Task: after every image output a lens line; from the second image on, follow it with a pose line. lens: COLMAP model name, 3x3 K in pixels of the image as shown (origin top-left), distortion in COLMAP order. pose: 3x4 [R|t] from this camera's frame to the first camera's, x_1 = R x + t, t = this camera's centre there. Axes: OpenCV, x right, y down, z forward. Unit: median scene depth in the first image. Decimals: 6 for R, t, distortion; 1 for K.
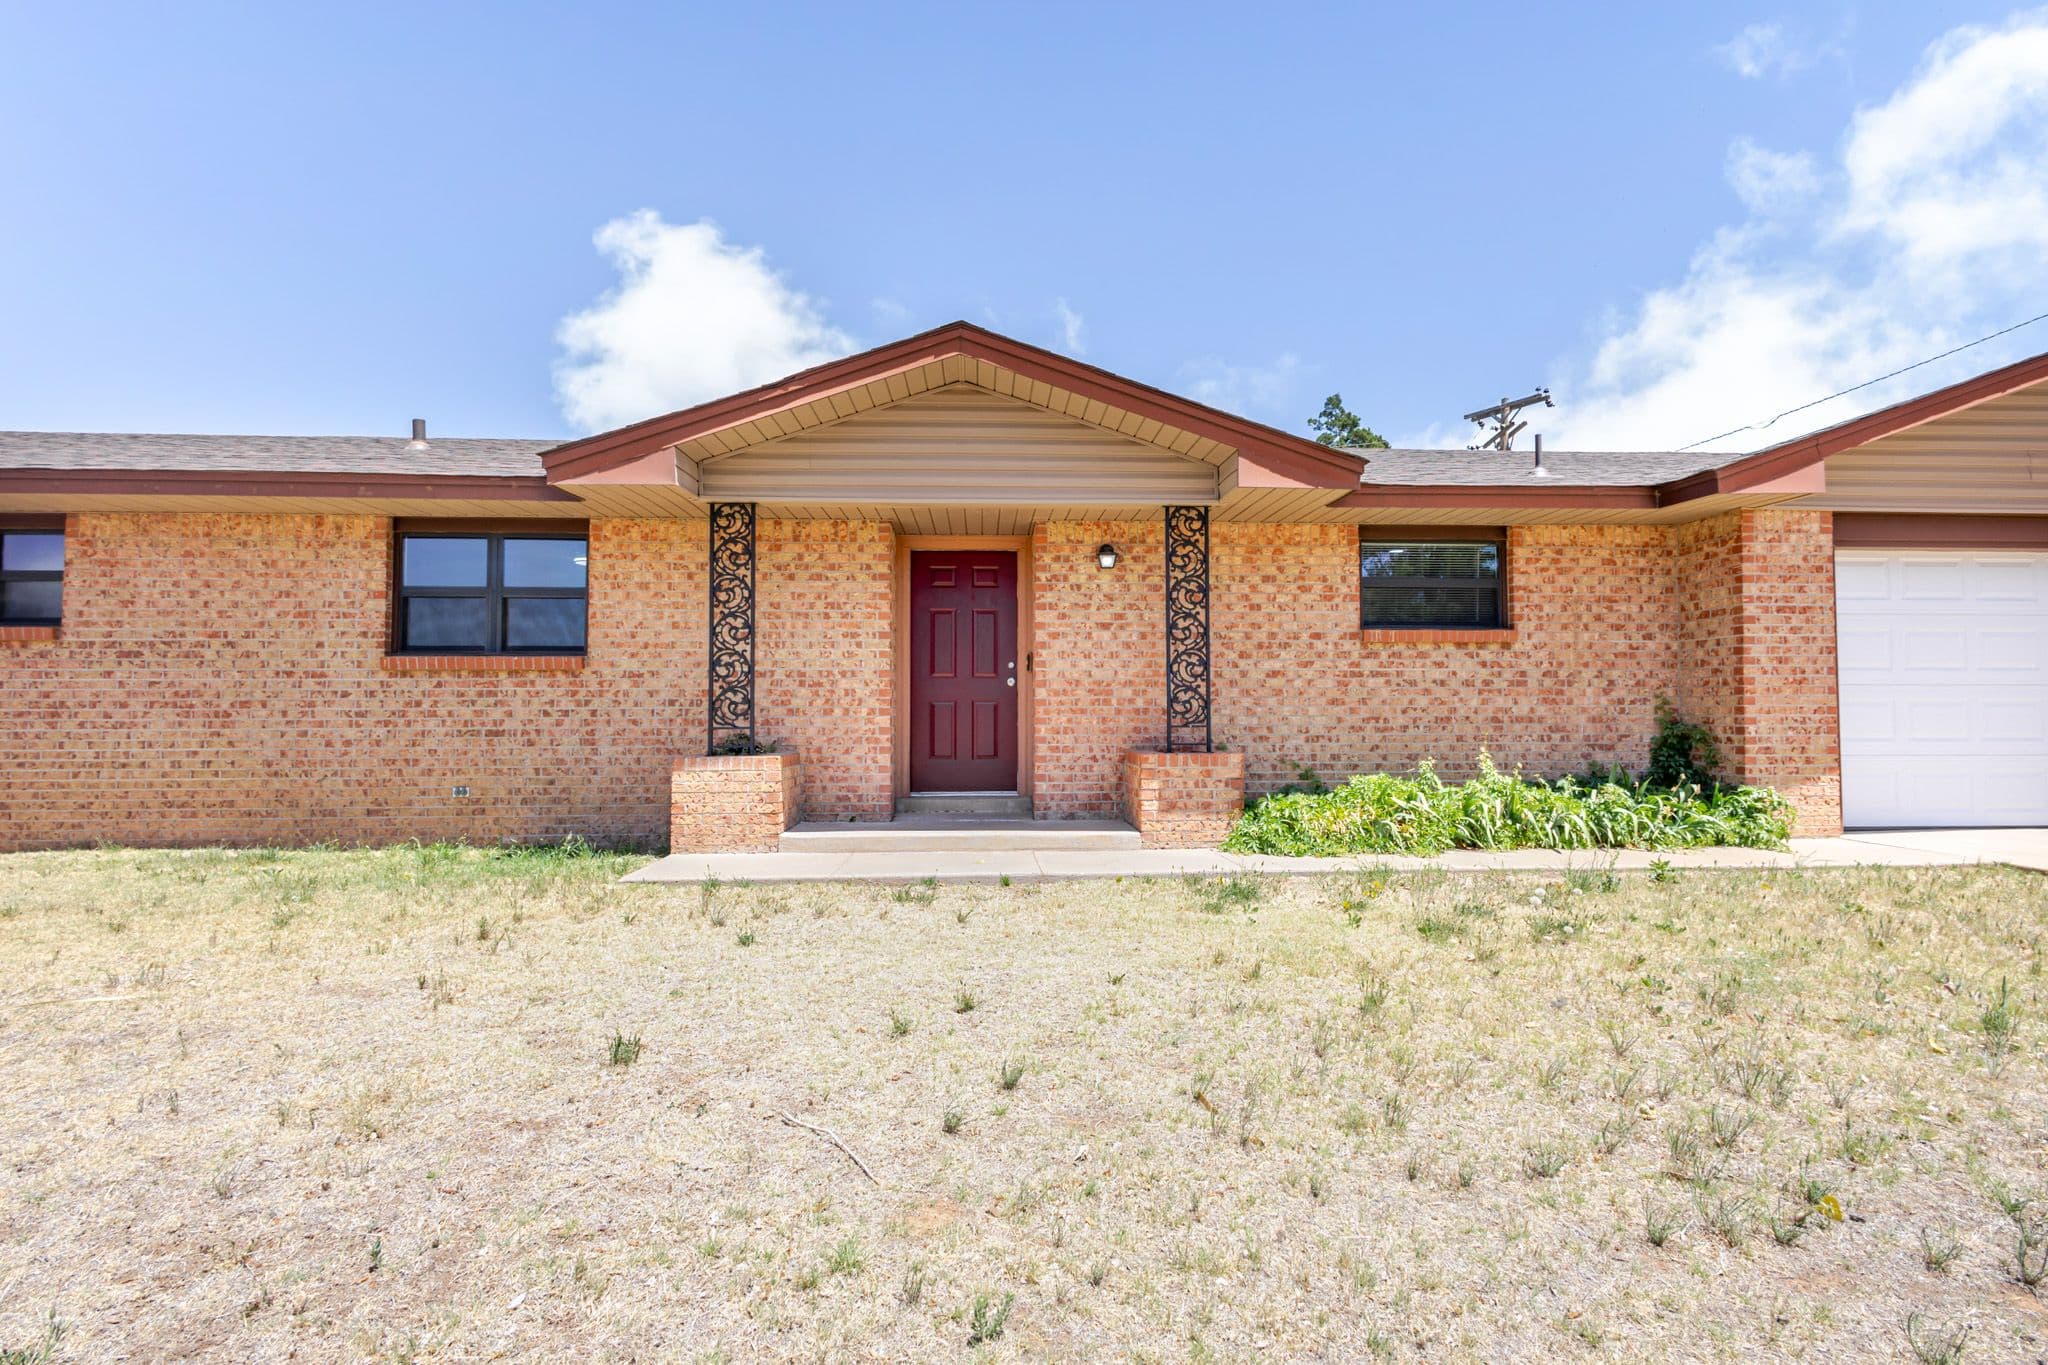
lens RADIAL K [[953.4, 0, 1024.0], [0, 953.4, 682.5], [0, 0, 1]] dist [0.015376, -0.004989]
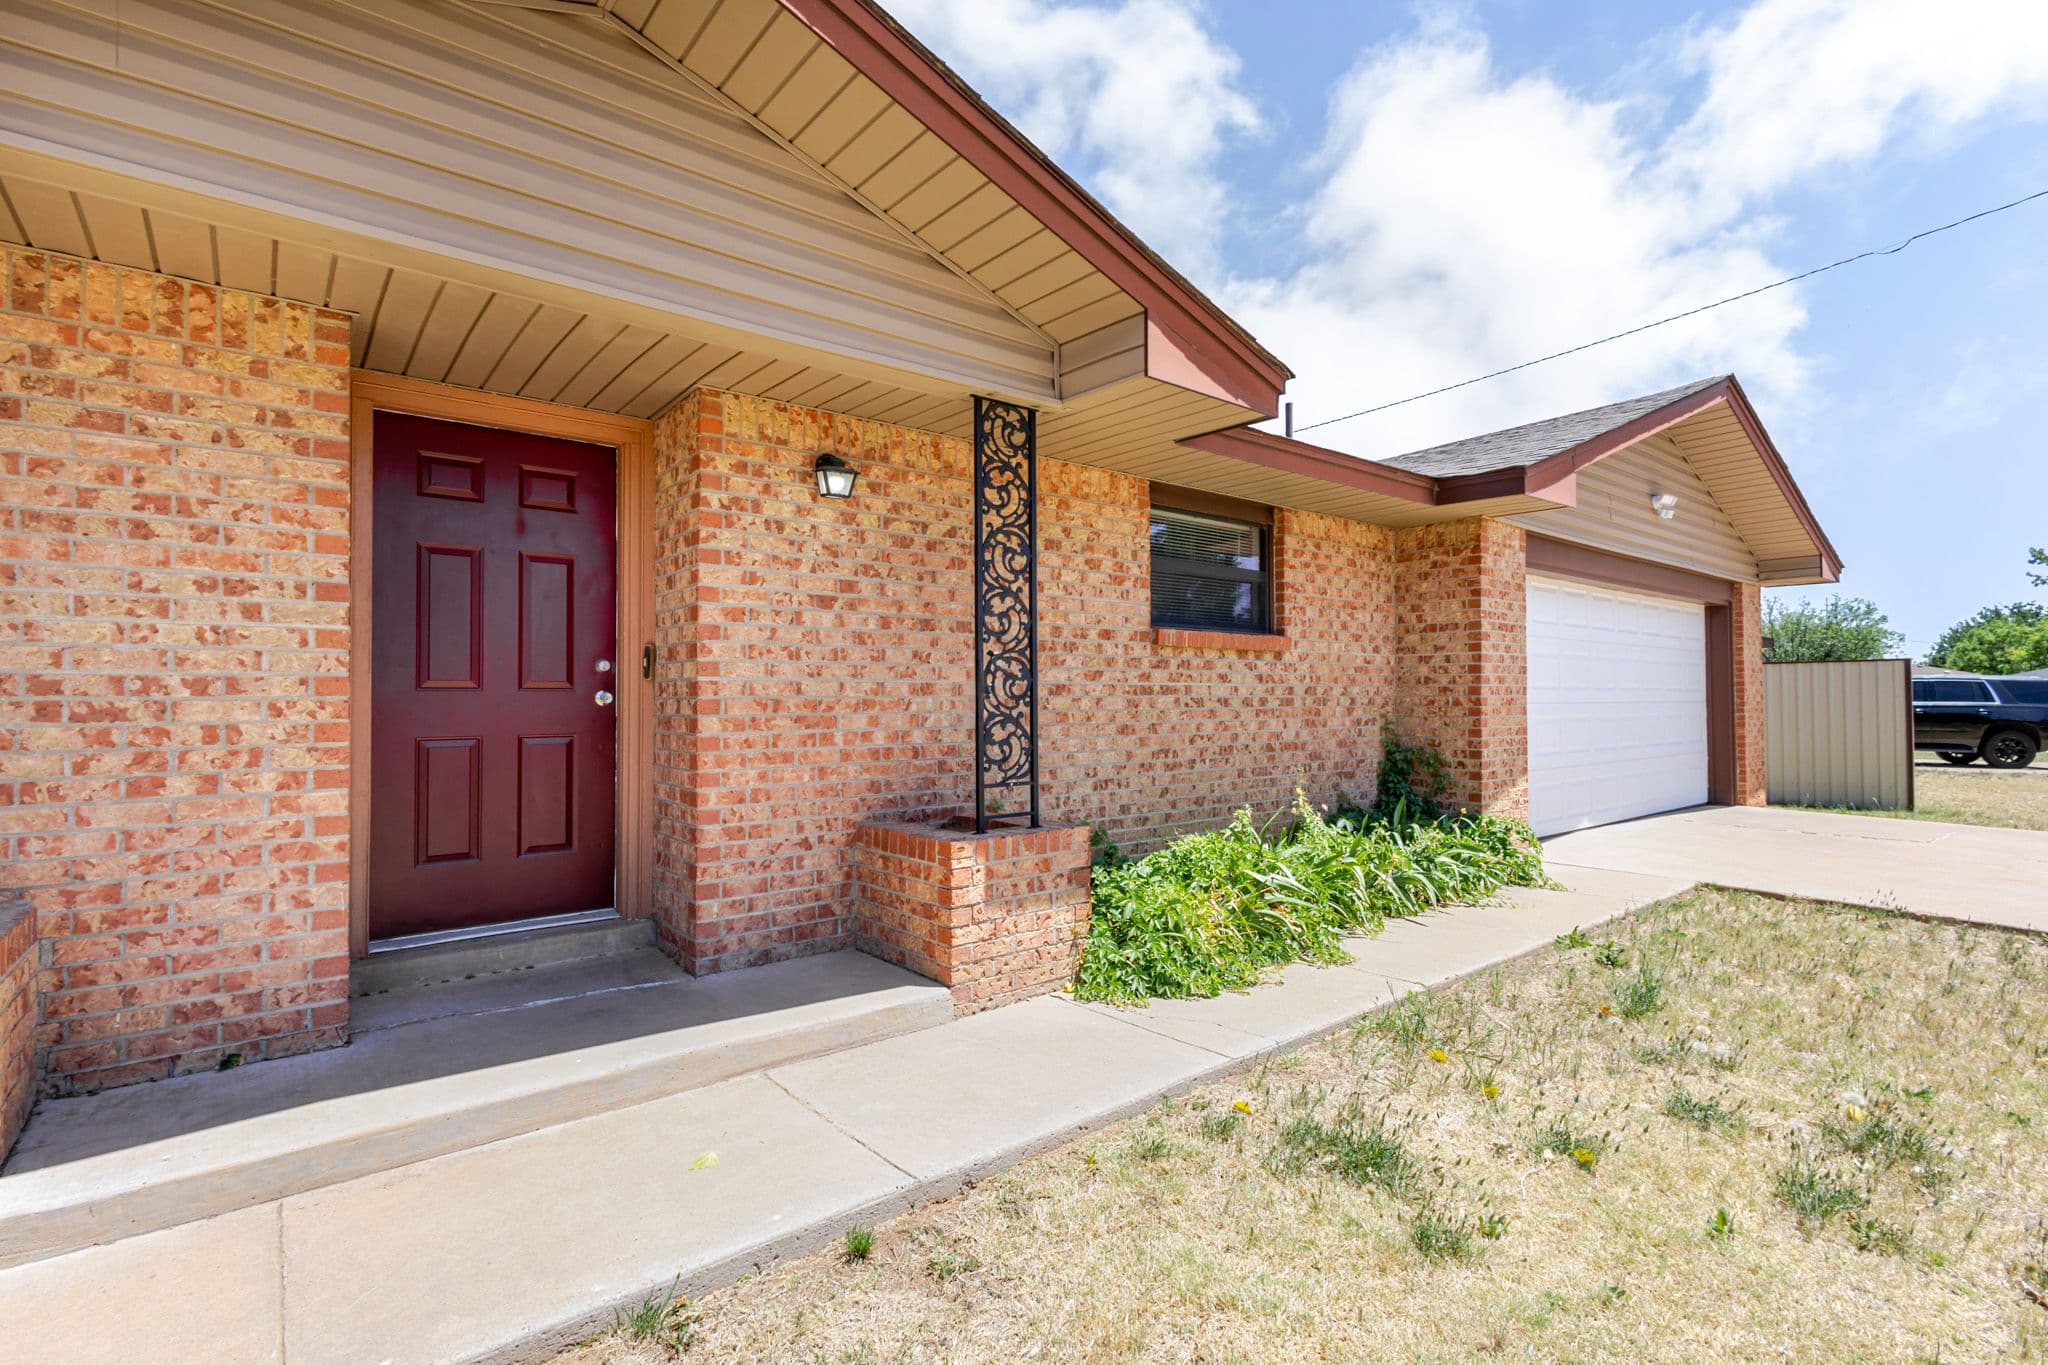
lens RADIAL K [[953.4, 0, 1024.0], [0, 953.4, 682.5], [0, 0, 1]] dist [0.015376, -0.004989]
pose [[0.806224, 0.009117, 0.591540, -0.149473], [-0.017521, 0.999811, 0.008471, -0.019281], [-0.591351, -0.017193, 0.806231, 0.488144]]
